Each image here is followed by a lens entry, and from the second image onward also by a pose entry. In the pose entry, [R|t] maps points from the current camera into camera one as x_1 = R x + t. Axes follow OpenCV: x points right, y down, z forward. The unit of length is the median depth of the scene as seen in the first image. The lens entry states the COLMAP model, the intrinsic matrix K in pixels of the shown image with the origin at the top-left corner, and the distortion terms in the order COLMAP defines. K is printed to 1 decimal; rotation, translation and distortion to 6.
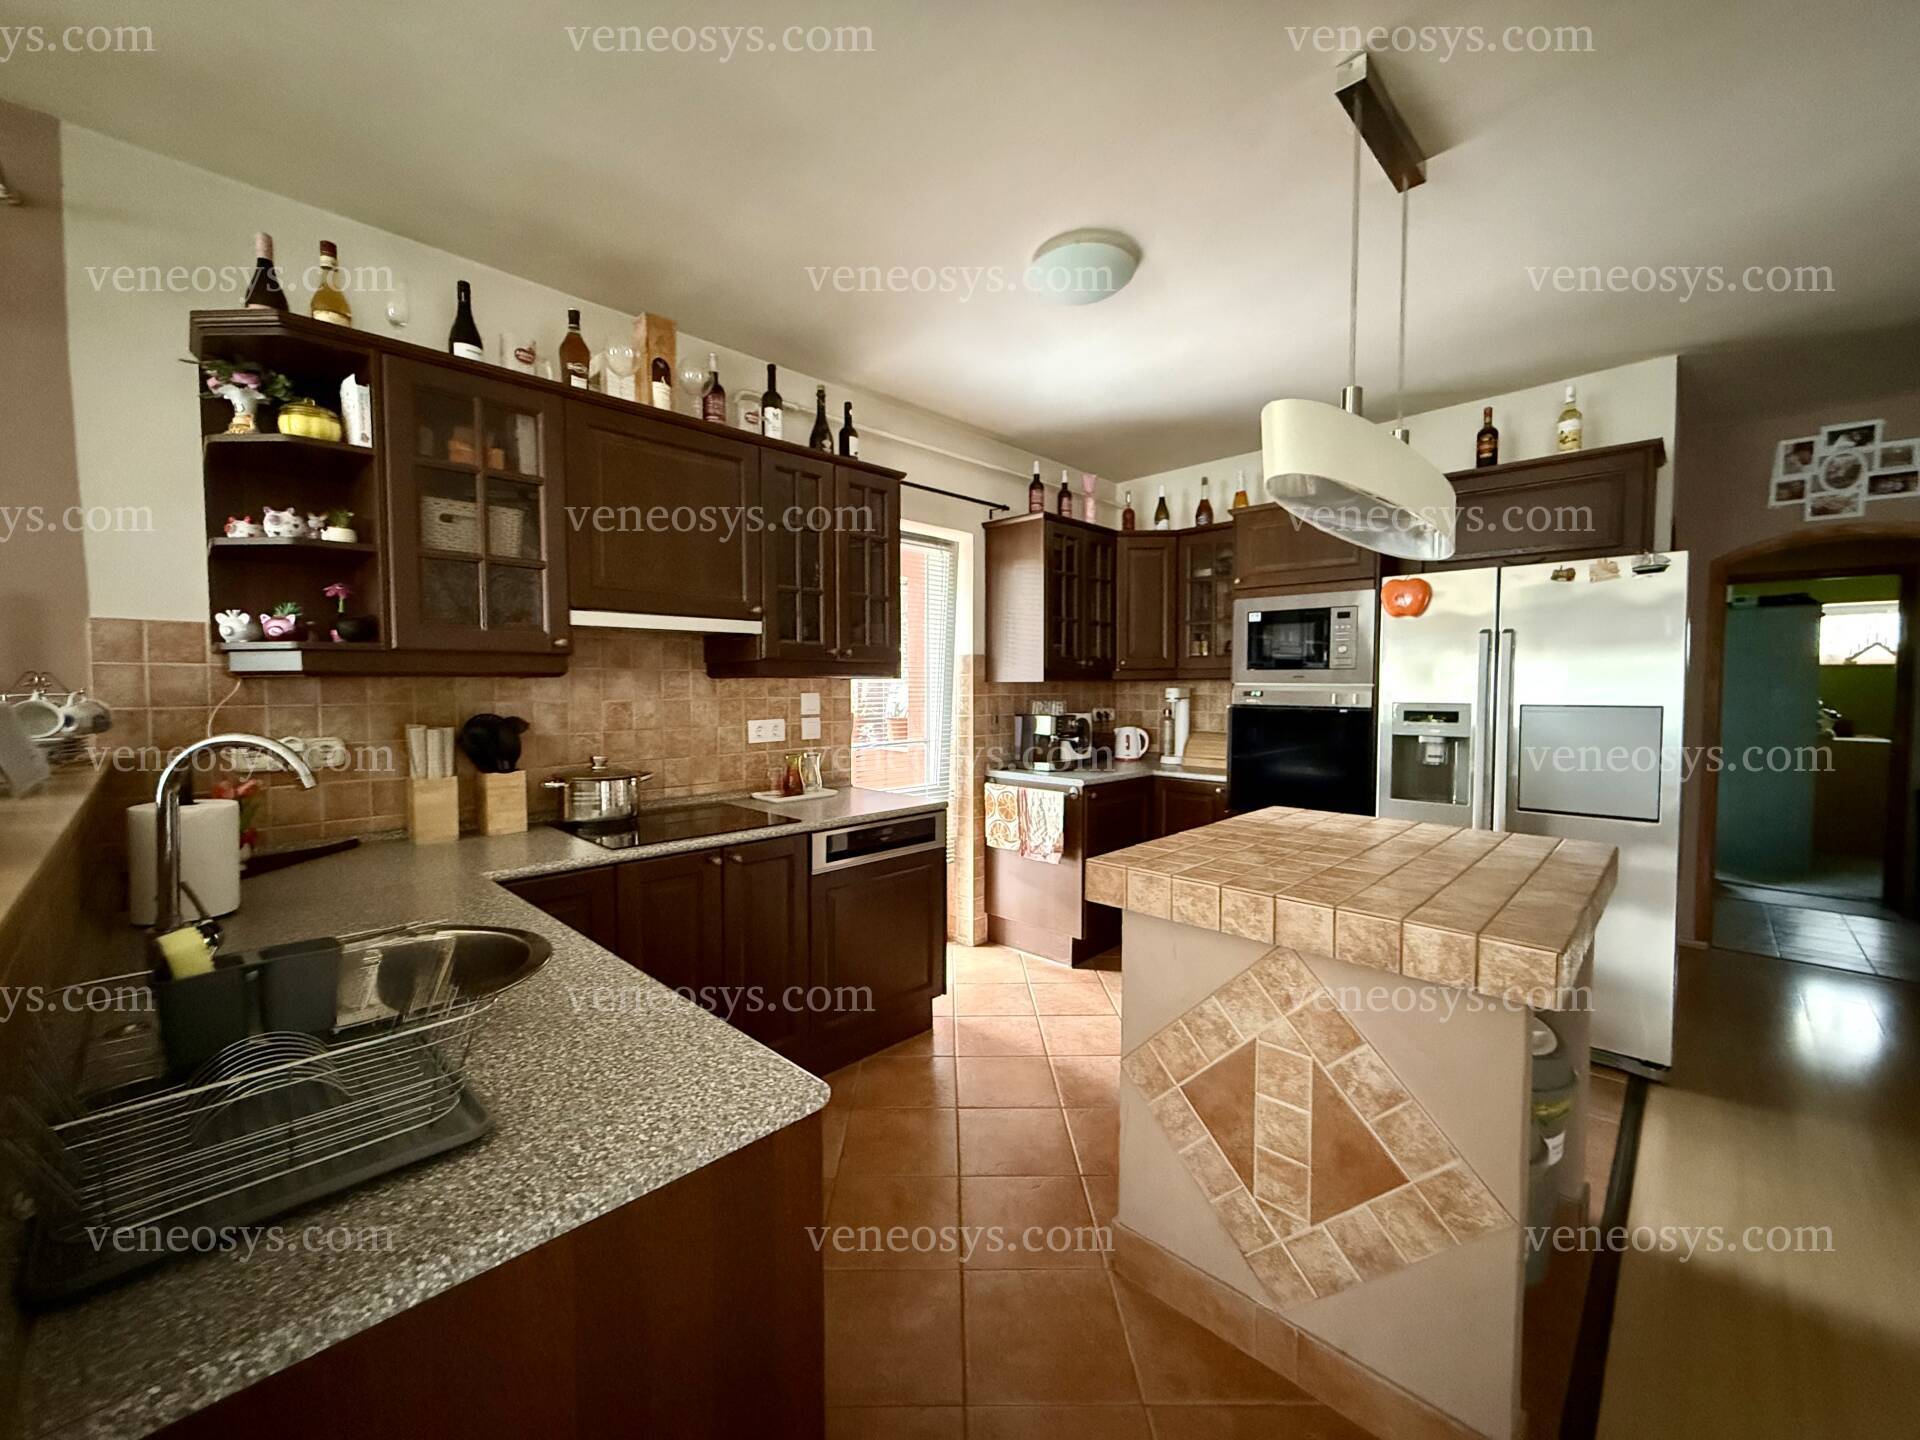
lens RADIAL K [[763.6, 0, 962.5], [0, 763.6, 713.2], [0, 0, 1]] dist [0.001068, 0.000728]
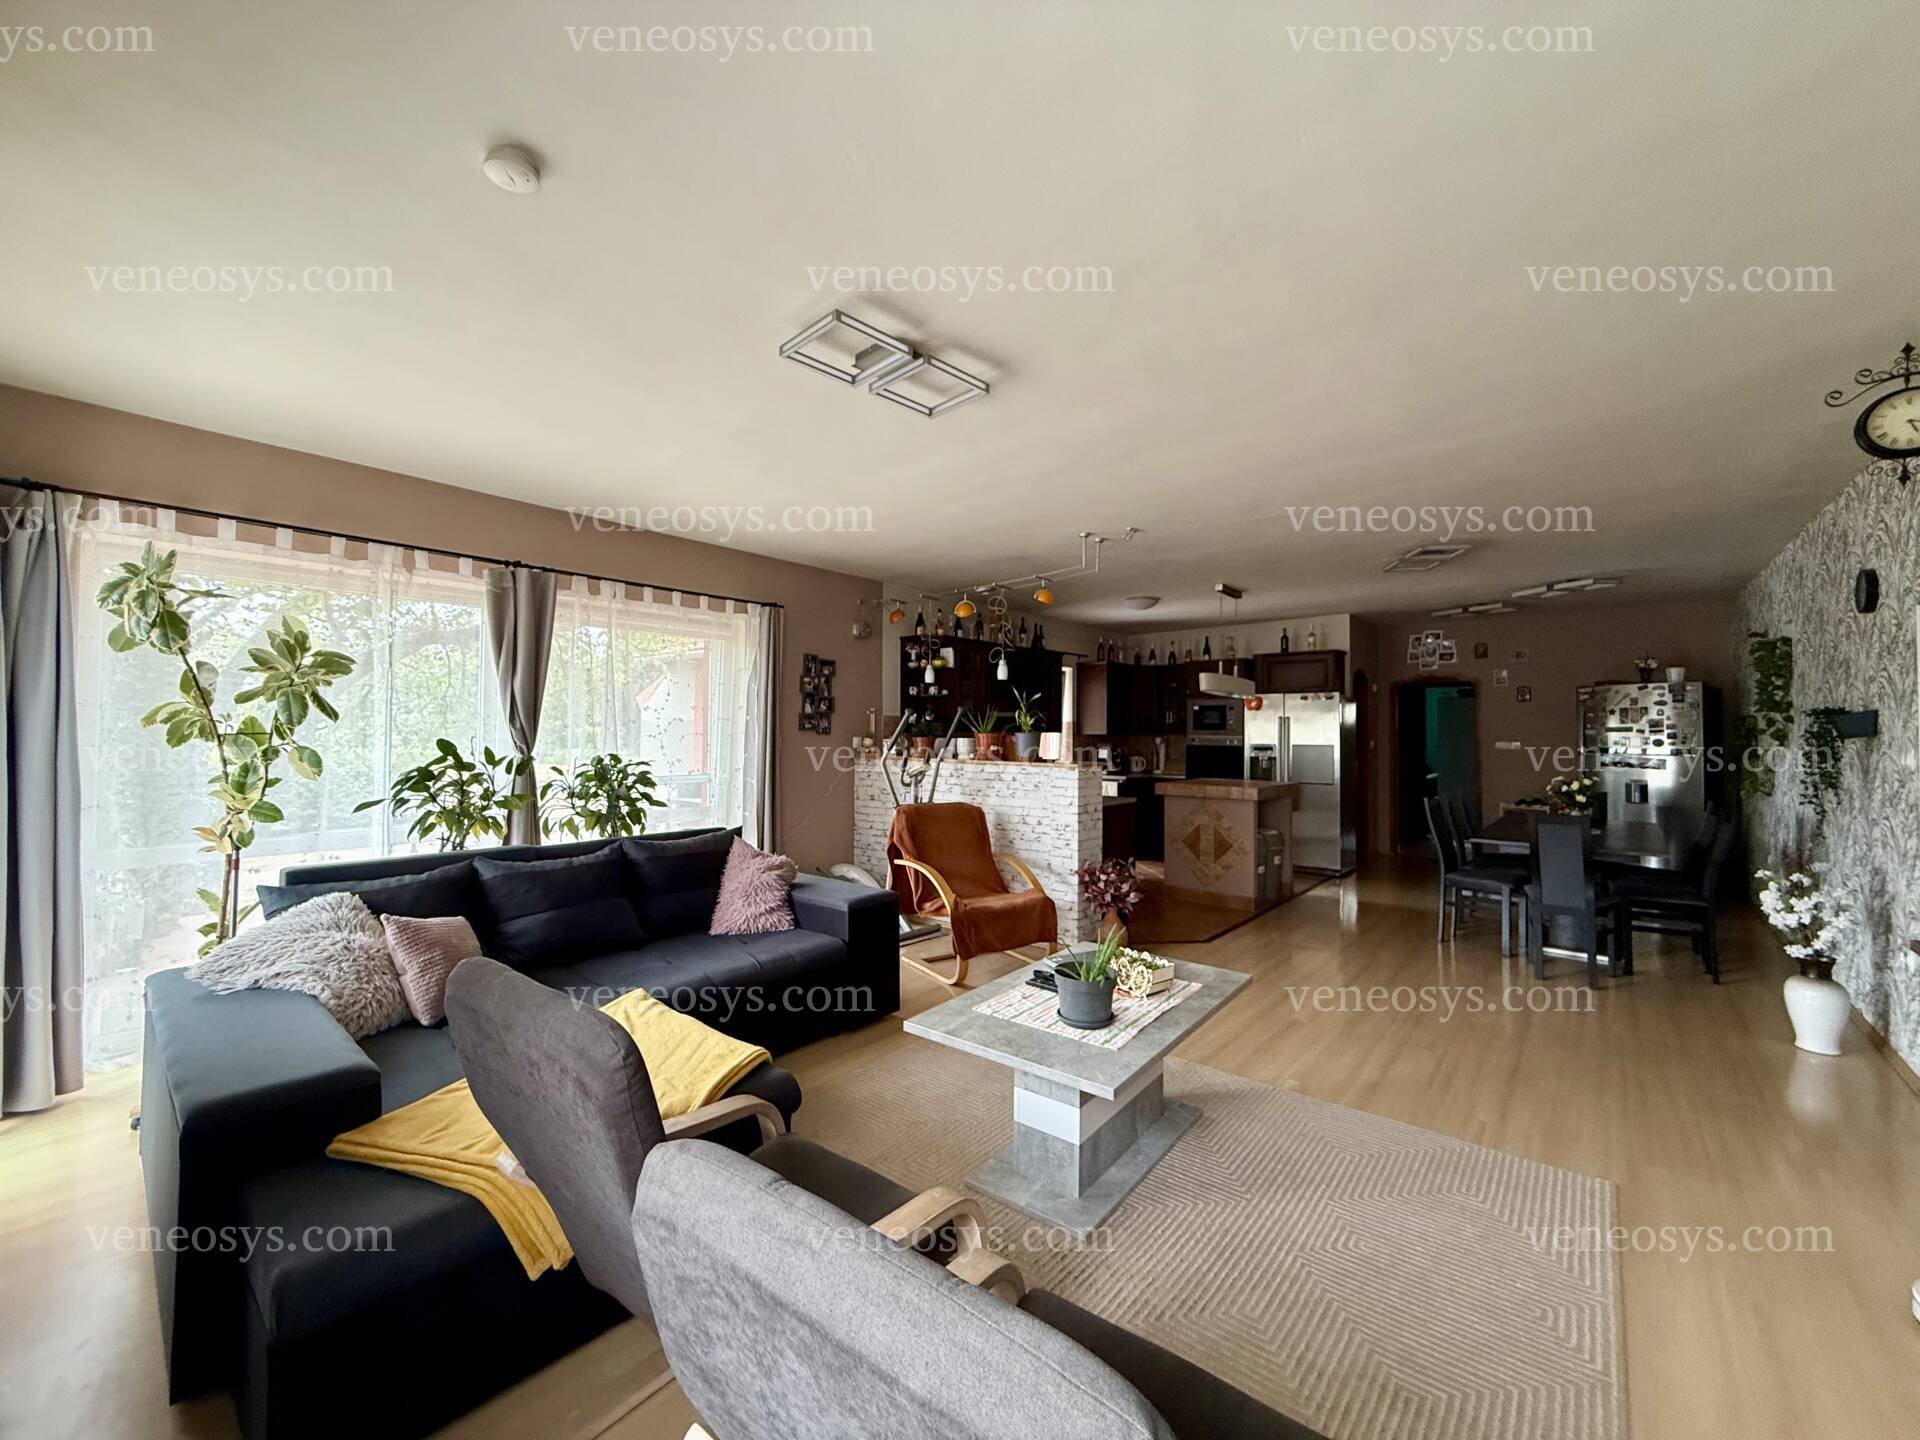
lens RADIAL K [[763.6, 0, 958.5], [0, 763.6, 718.0], [0, 0, 1]] dist [0.001068, 0.000728]
pose [[0.997375, 0.008679, 0.071890, -0.928116], [-0.004434, 0.998248, -0.058999, 0.086089], [-0.072276, 0.058526, 0.995666, -2.315508]]
